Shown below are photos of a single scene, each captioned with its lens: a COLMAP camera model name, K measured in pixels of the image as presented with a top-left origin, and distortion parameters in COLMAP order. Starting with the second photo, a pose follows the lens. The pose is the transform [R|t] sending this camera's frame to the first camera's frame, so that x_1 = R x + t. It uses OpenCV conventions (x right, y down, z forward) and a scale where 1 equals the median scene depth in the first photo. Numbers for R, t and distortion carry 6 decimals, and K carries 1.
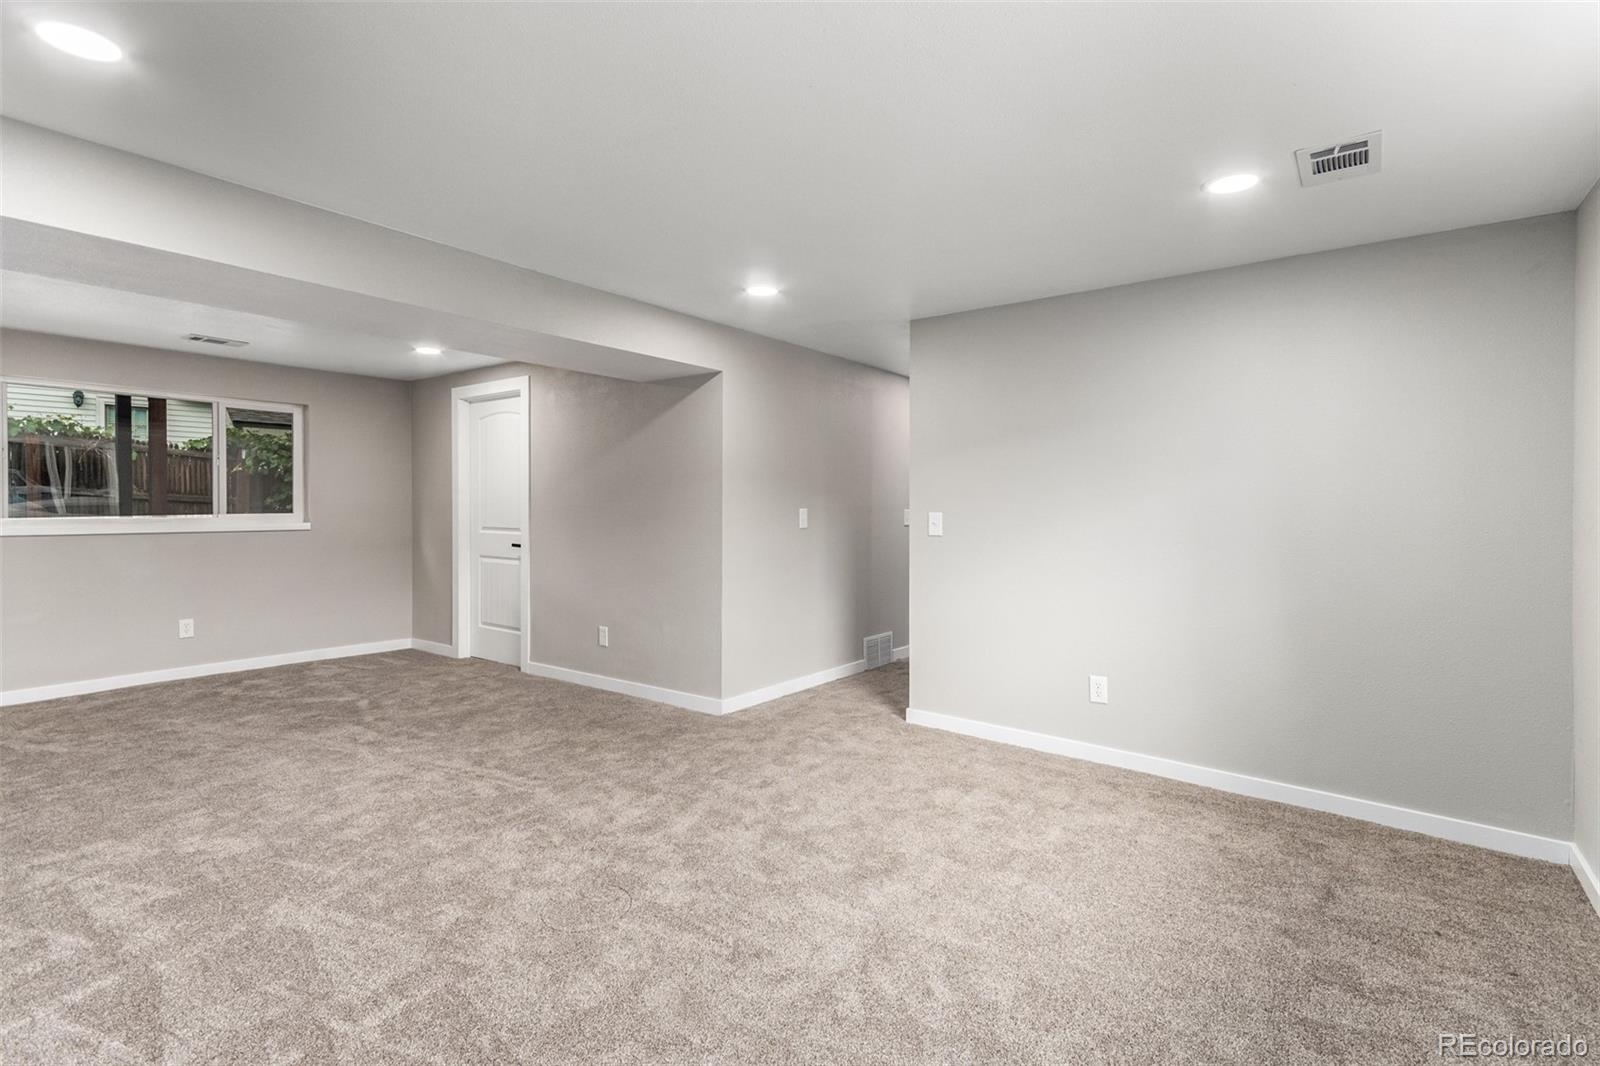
lens RADIAL K [[733.7, 0, 806.3], [0, 733.7, 520.8], [0, 0, 1]] dist [-0.002216, 0.000383]
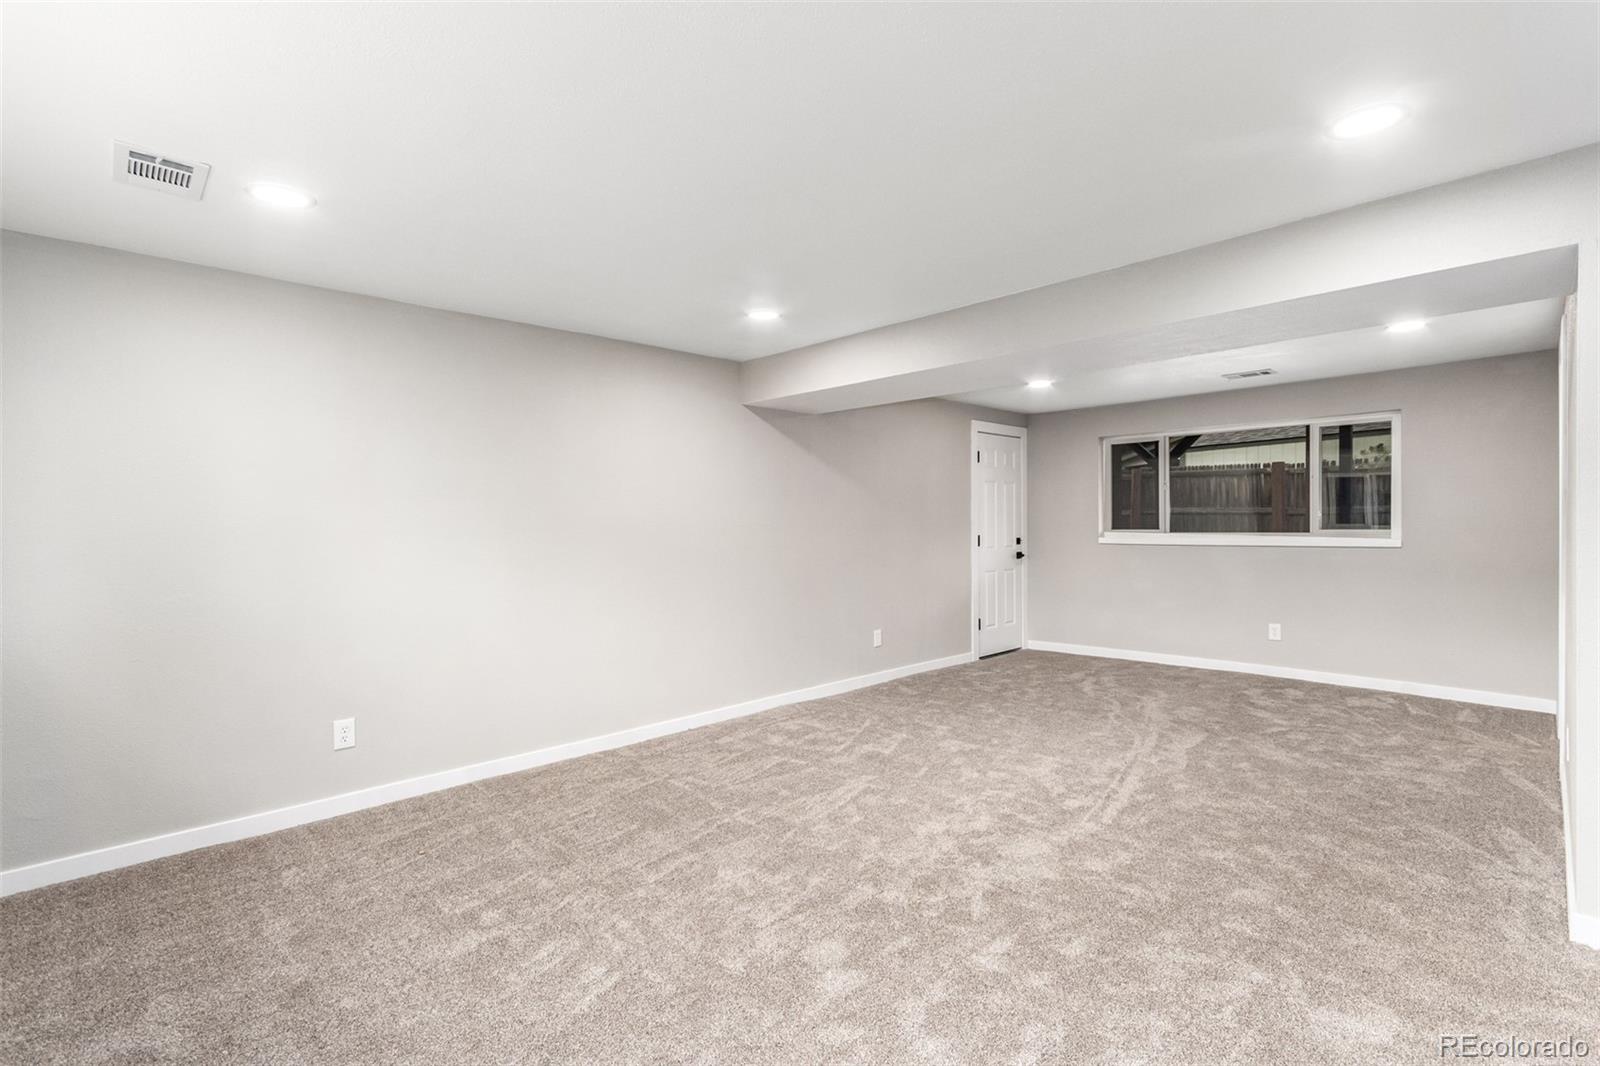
lens RADIAL K [[733.7, 0, 803.6], [0, 733.7, 533.8], [0, 0, 1]] dist [-0.002216, 0.000383]
pose [[-0.157700, 0.008585, -0.987450, 0.503071], [-0.006398, 0.999932, 0.009715, -0.013157], [0.987466, 0.007850, -0.157634, 0.626256]]
